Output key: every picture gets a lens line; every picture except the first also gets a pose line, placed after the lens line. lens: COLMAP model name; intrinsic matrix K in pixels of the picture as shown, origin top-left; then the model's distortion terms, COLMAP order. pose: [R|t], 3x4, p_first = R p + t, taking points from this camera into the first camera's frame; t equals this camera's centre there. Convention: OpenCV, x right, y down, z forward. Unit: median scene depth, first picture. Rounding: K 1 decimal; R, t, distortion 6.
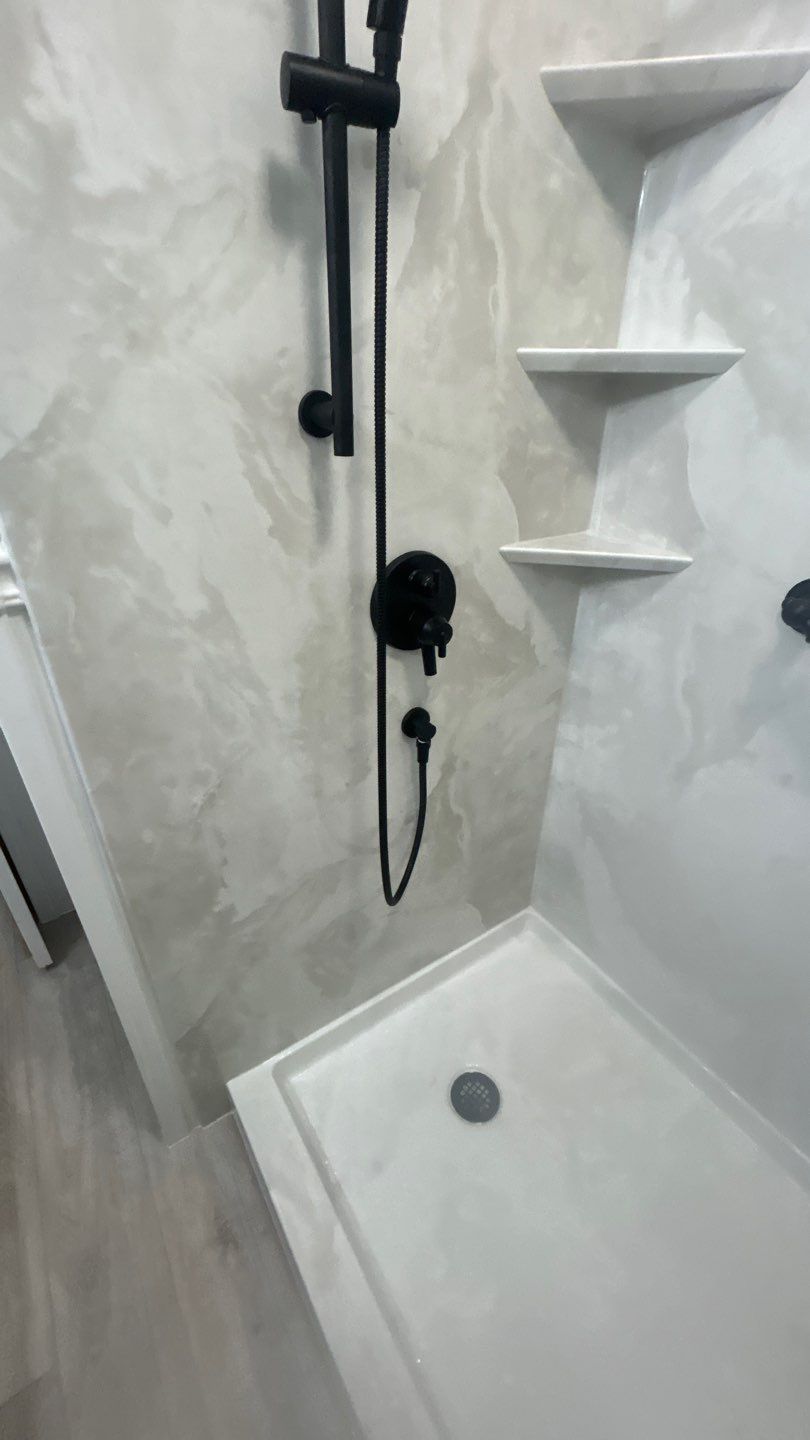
lens RADIAL K [[577.4, 0, 403.4], [0, 577.4, 718.6], [0, 0, 1]] dist [-0.002923, 0.000286]
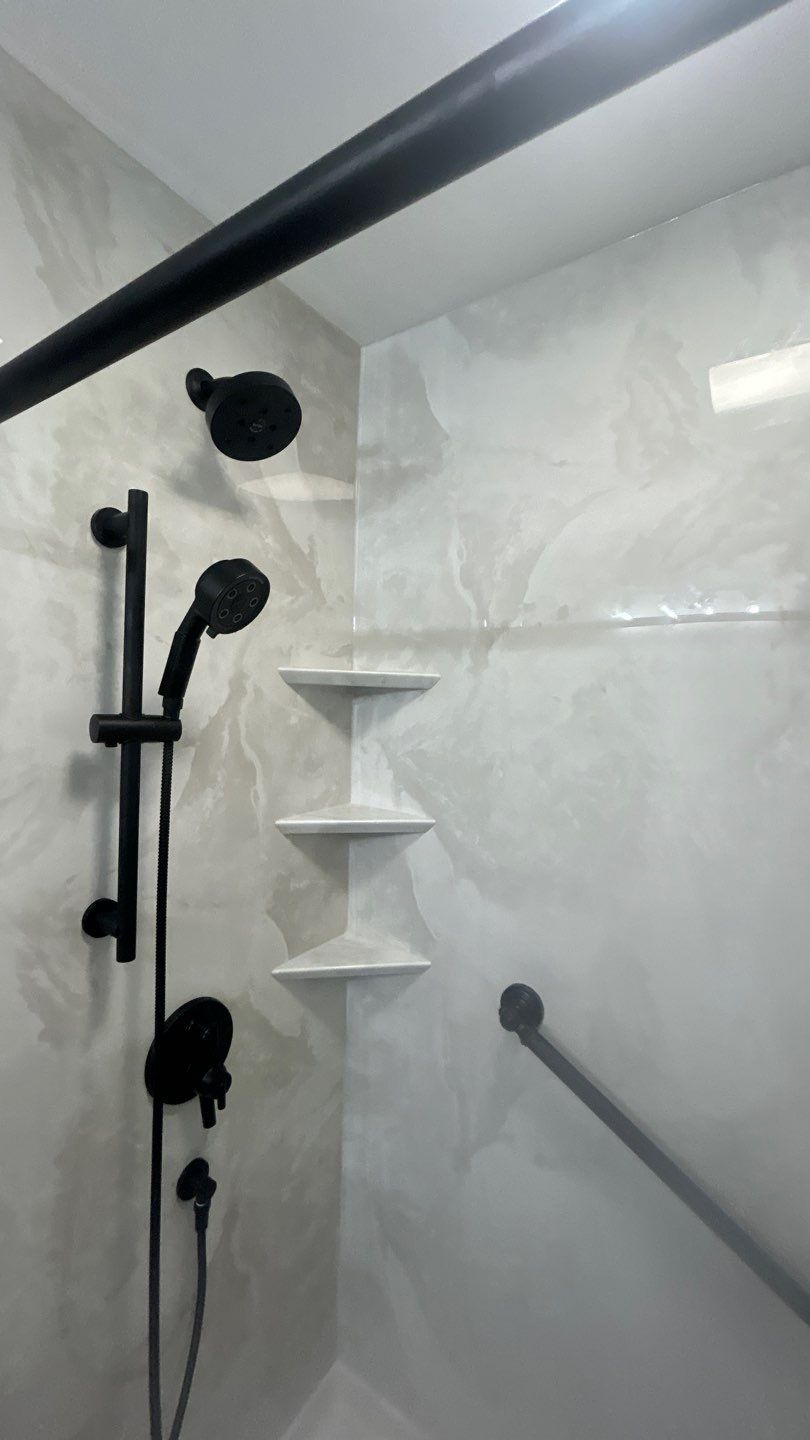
lens RADIAL K [[577.4, 0, 403.4], [0, 577.4, 718.6], [0, 0, 1]] dist [-0.002923, 0.000286]
pose [[0.926302, 0.006229, 0.376731, -0.023584], [0.163359, 0.894361, -0.416452, -0.259377], [-0.339527, 0.447303, 0.827431, -0.257962]]
